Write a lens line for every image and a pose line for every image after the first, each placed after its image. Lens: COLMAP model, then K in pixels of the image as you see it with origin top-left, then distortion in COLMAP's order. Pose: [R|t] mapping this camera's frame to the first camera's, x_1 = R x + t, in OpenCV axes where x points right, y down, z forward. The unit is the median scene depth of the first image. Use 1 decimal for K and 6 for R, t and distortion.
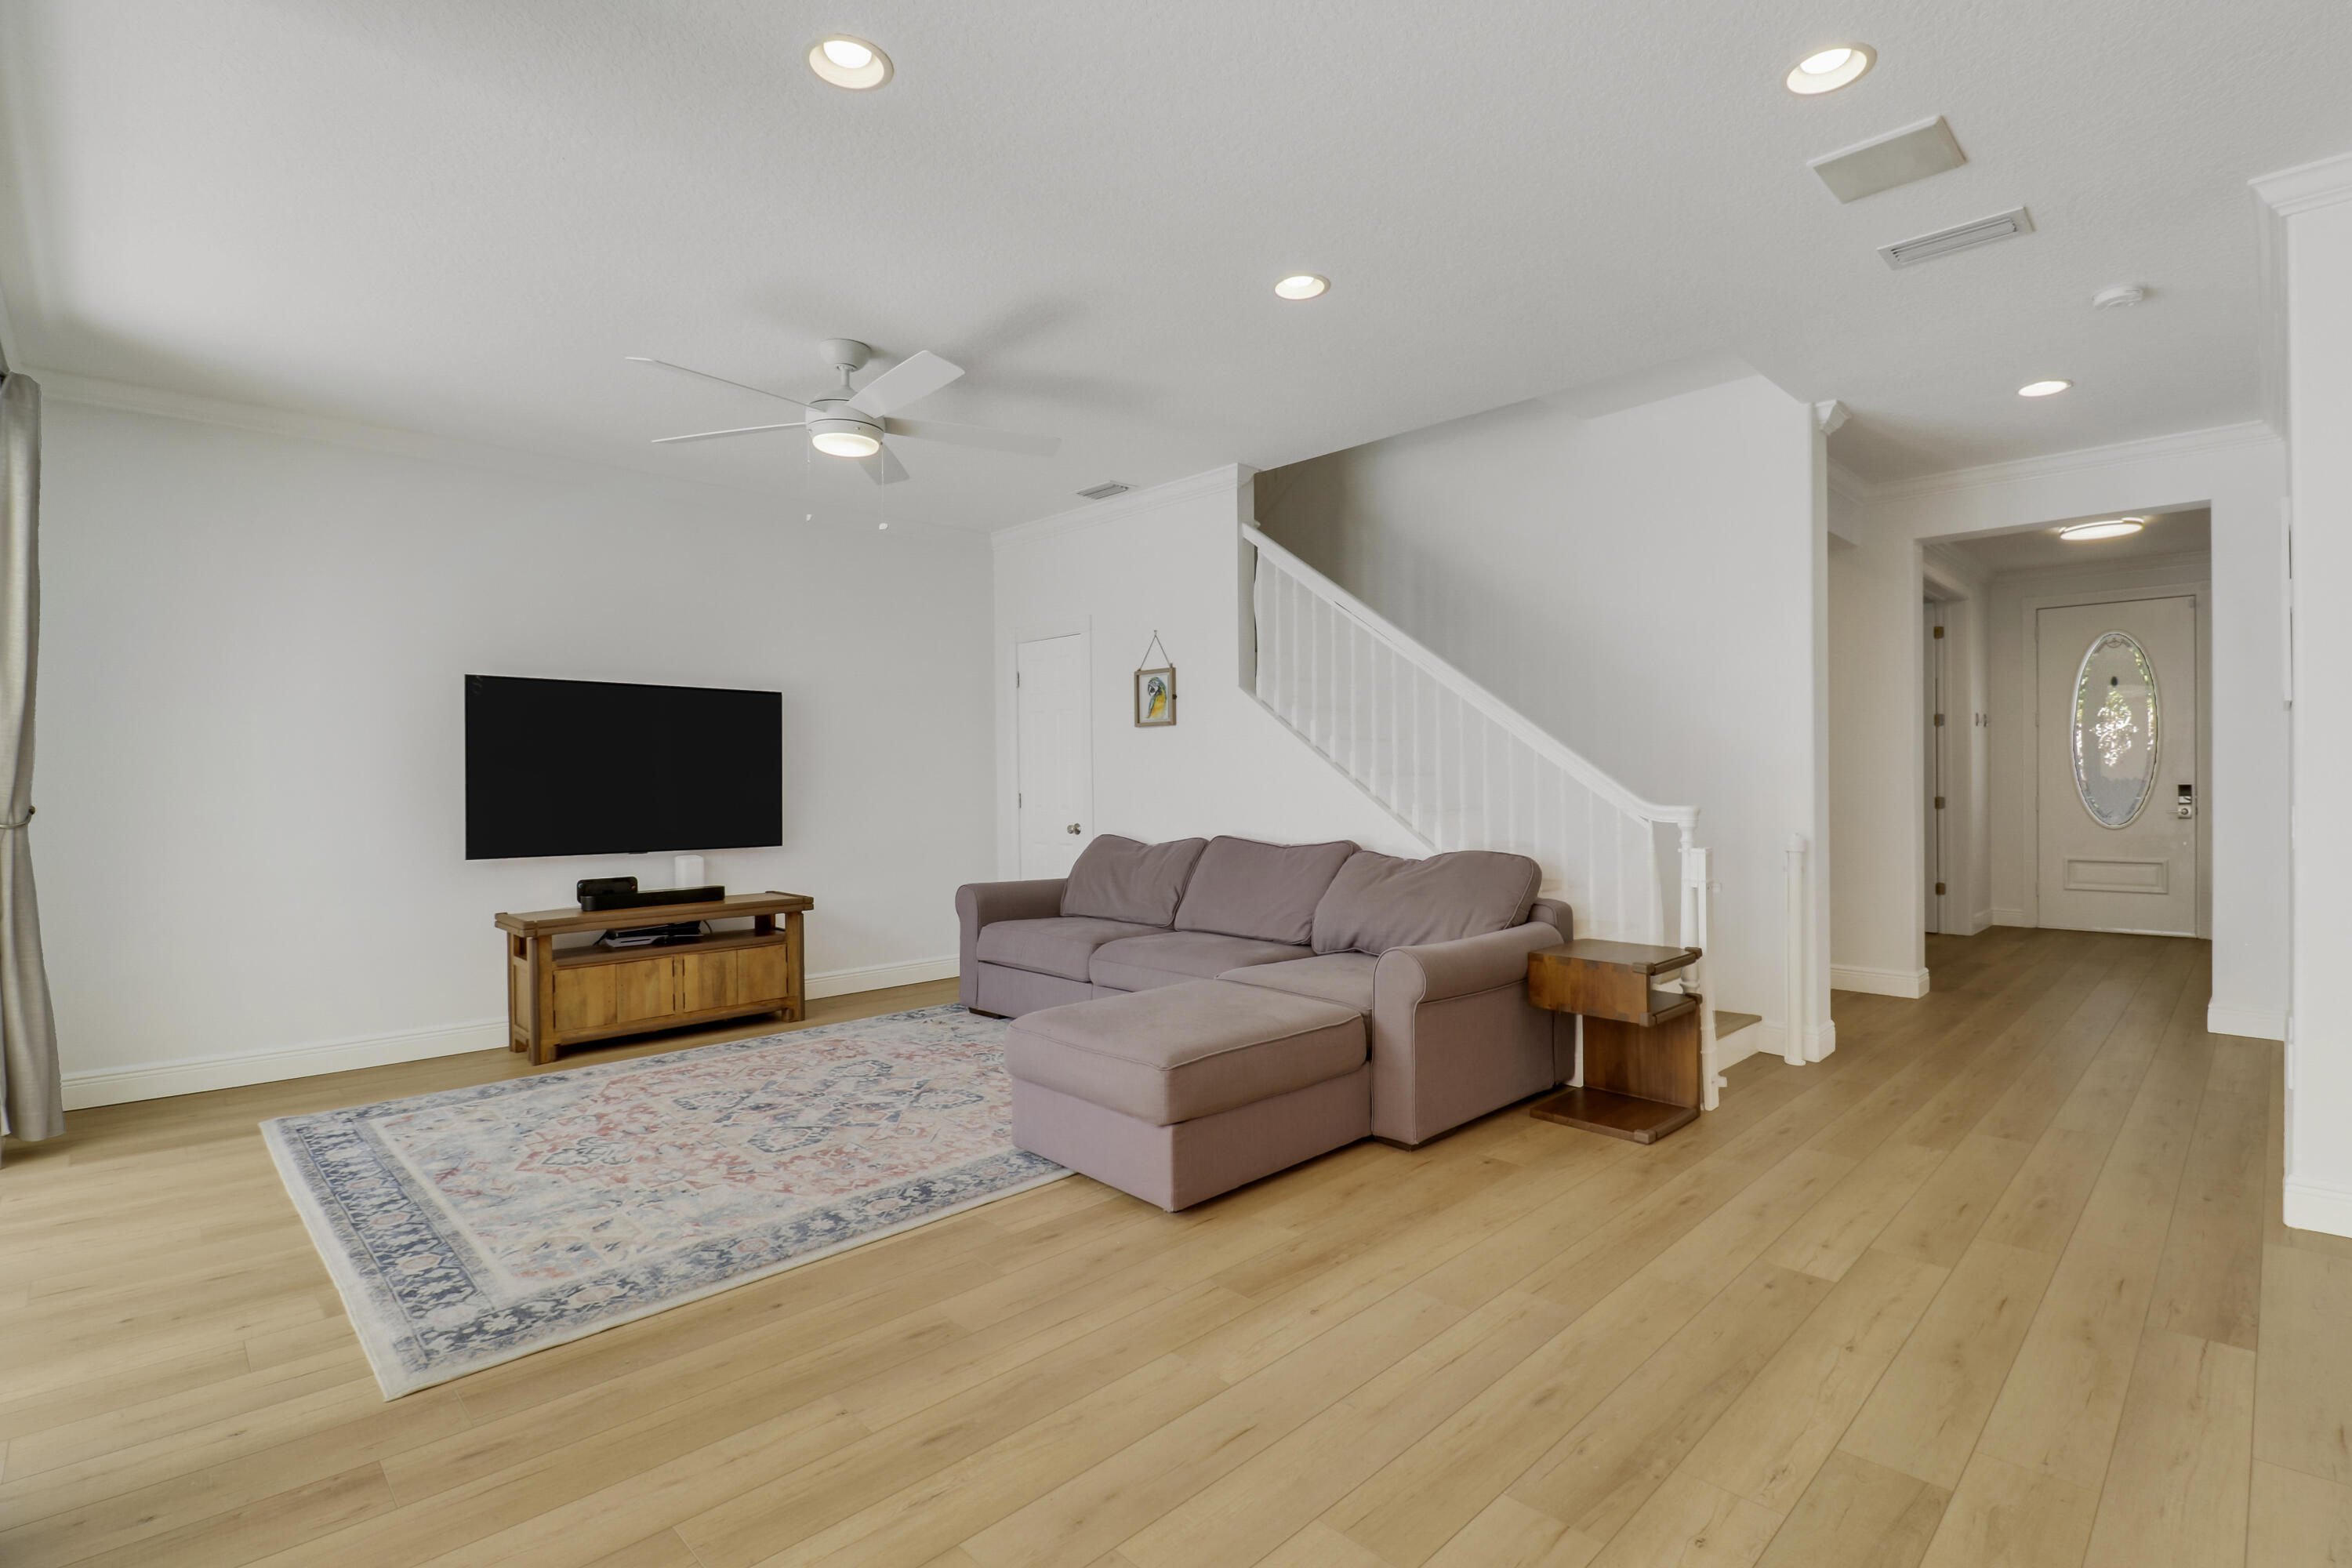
lens RADIAL K [[1096.8, 0, 1171.5], [0, 1096.8, 777.4], [0, 0, 1]] dist [0.006984, -0.010736]
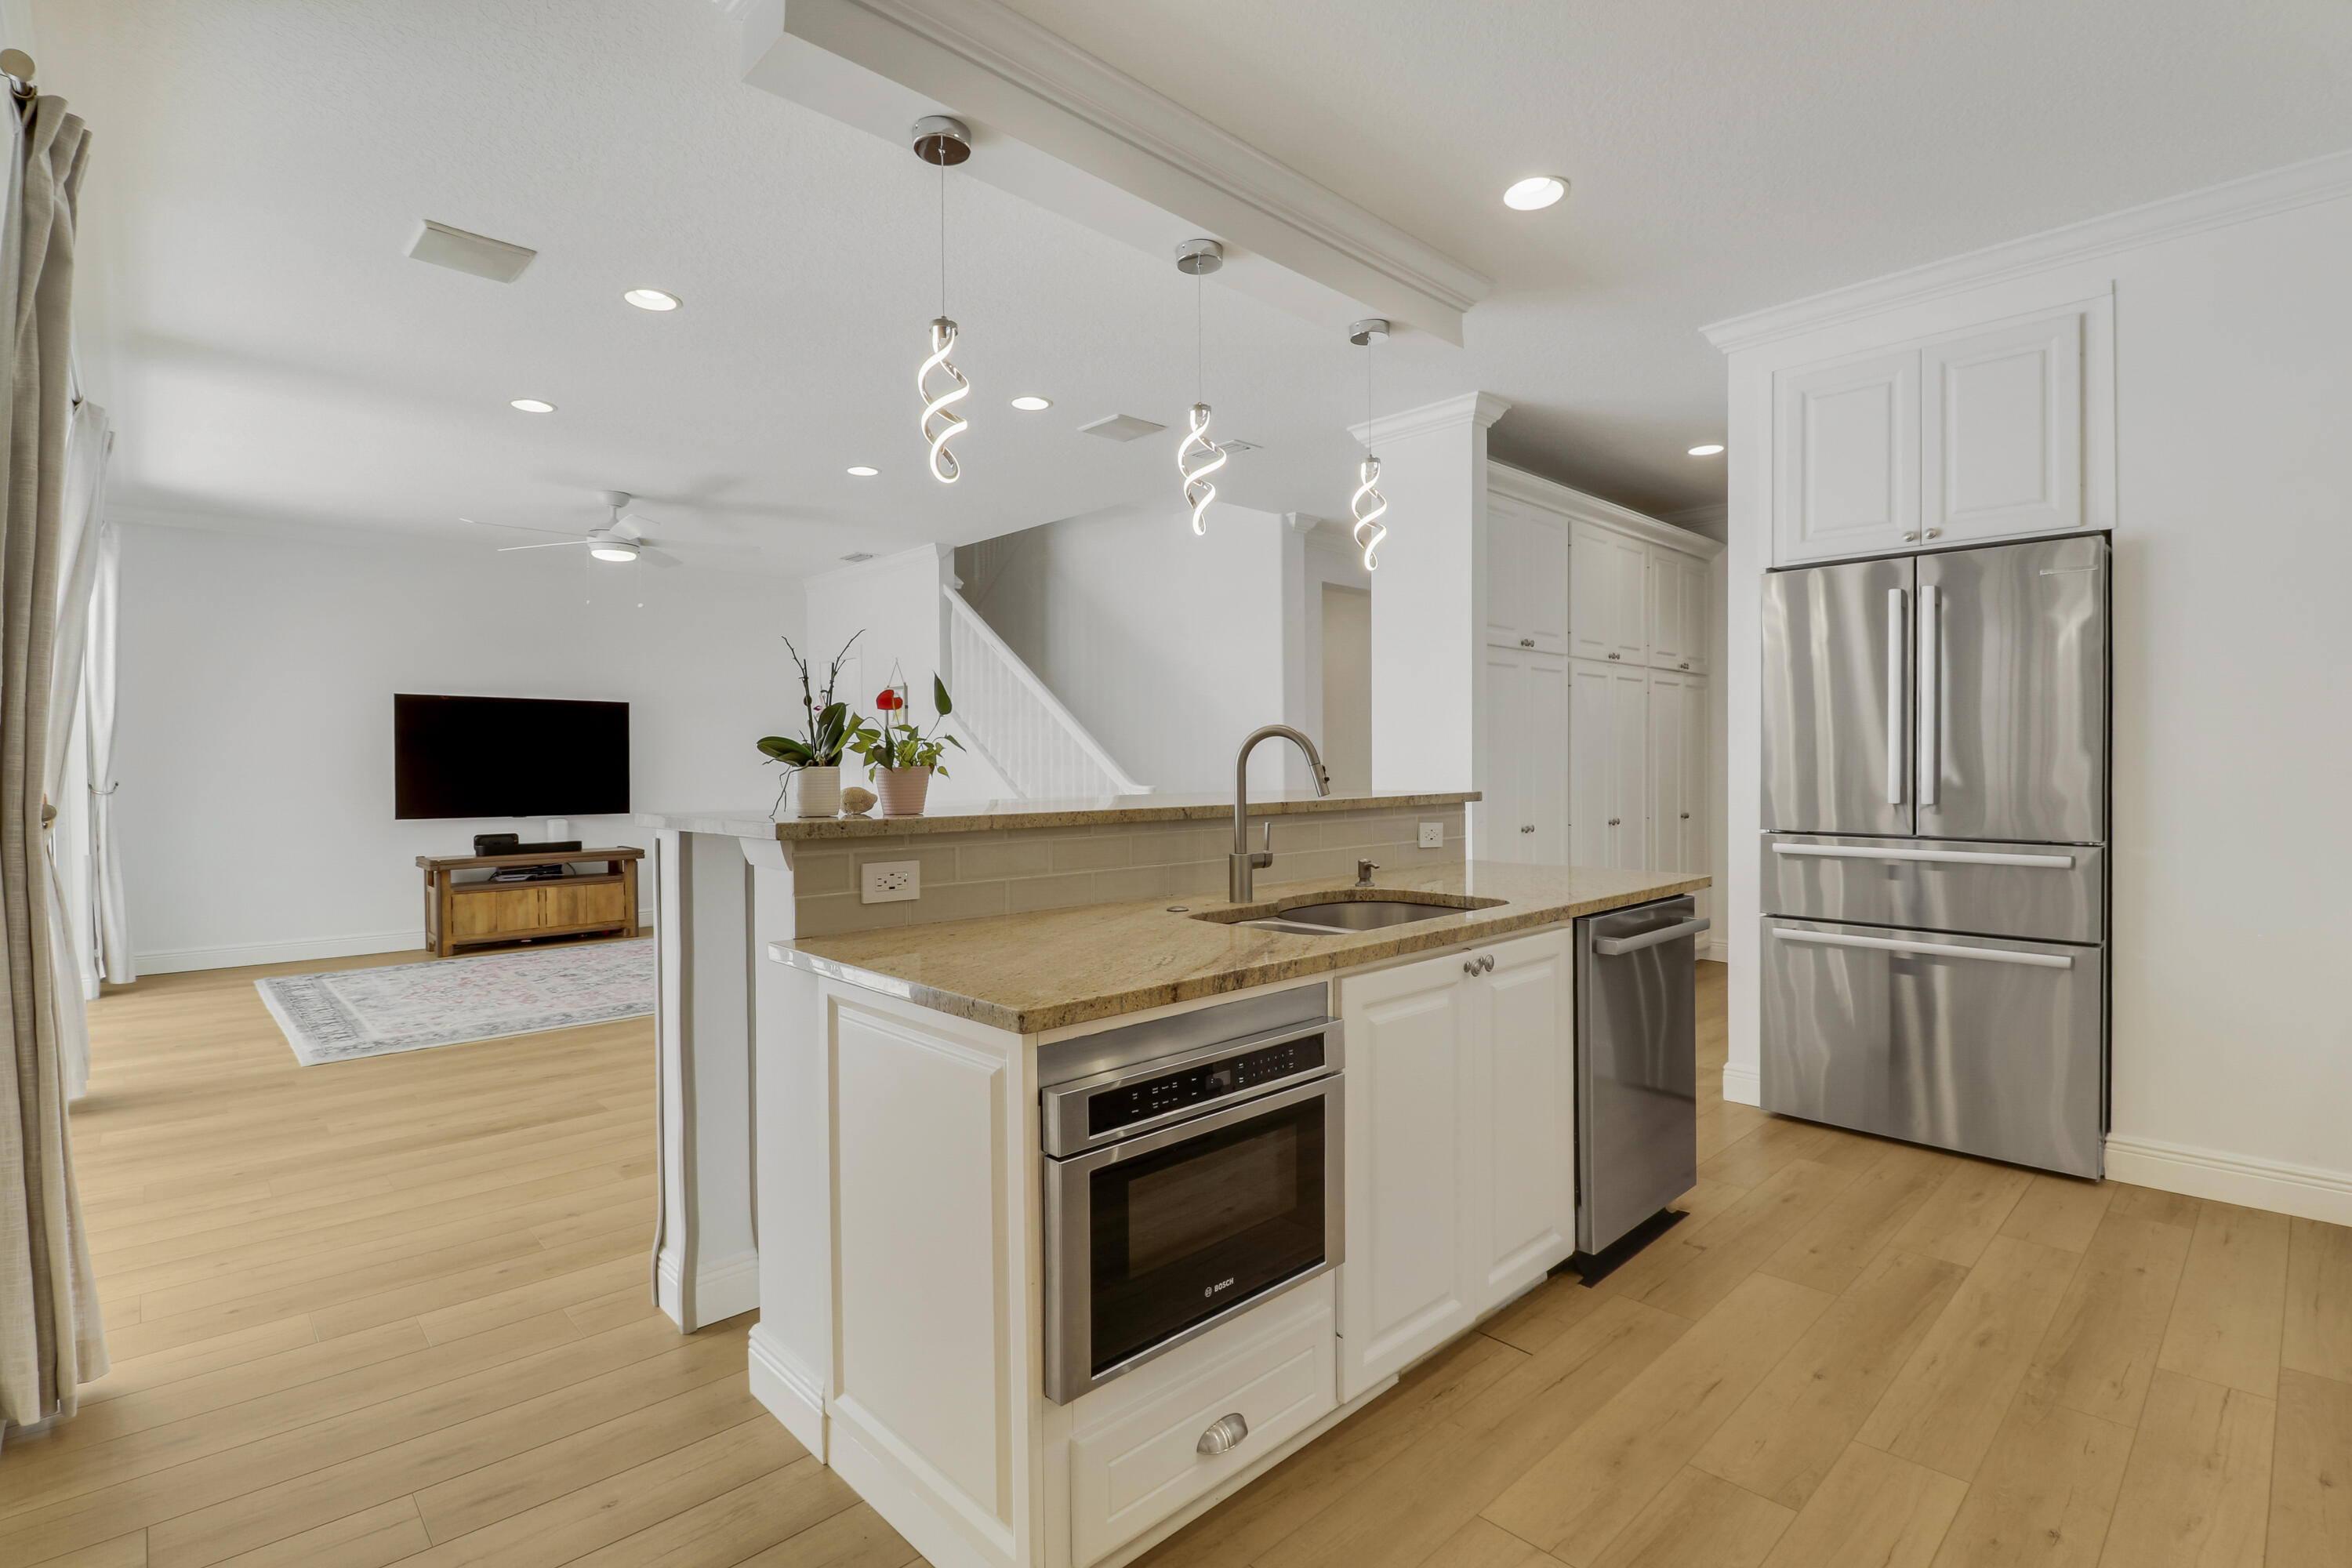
lens RADIAL K [[1109.2, 0, 1162.2], [0, 1109.2, 771.4], [0, 0, 1]] dist [-0.009390, -0.000532]
pose [[0.999794, 0.005488, -0.019541, 0.514032], [-0.005330, 0.999953, 0.008144, -0.008315], [0.019585, -0.008039, 0.999776, -0.569161]]
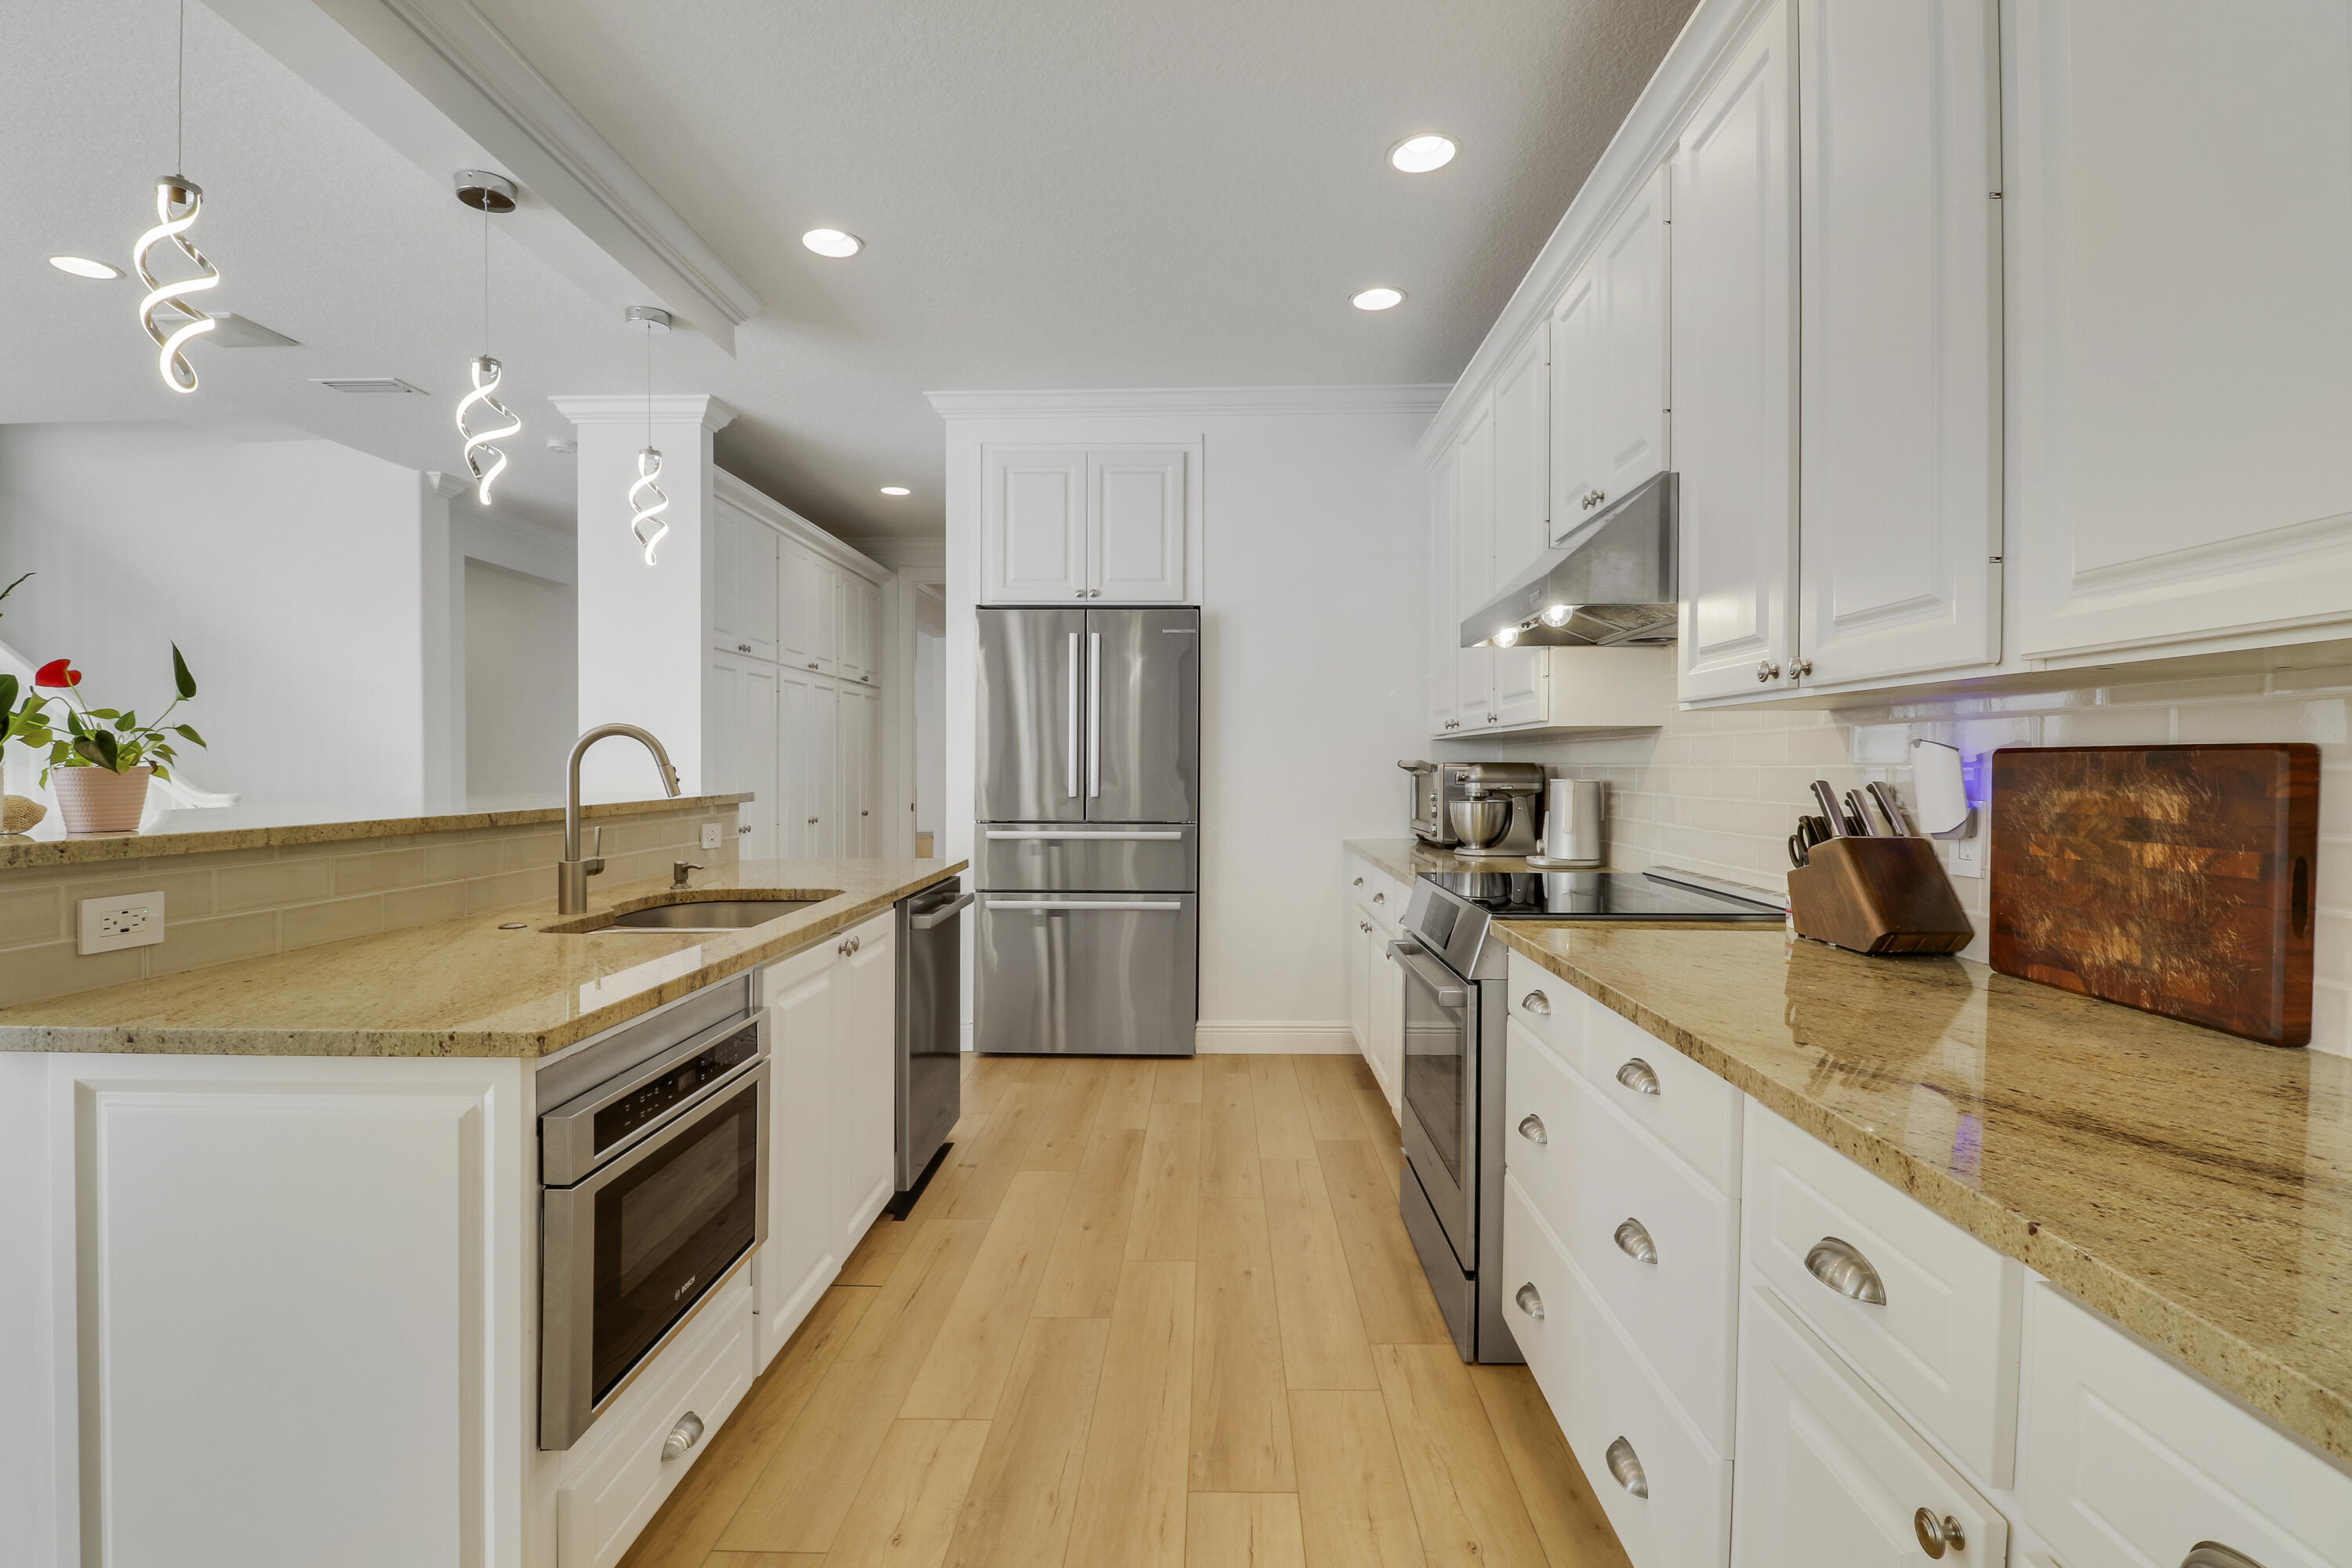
lens RADIAL K [[1096.8, 0, 1171.5], [0, 1096.8, 777.4], [0, 0, 1]] dist [0.006984, -0.010736]
pose [[0.727320, 0.001119, 0.686298, 0.379596], [-0.007494, 0.999952, 0.006312, -0.007178], [-0.686258, -0.009734, 0.727293, -0.579056]]
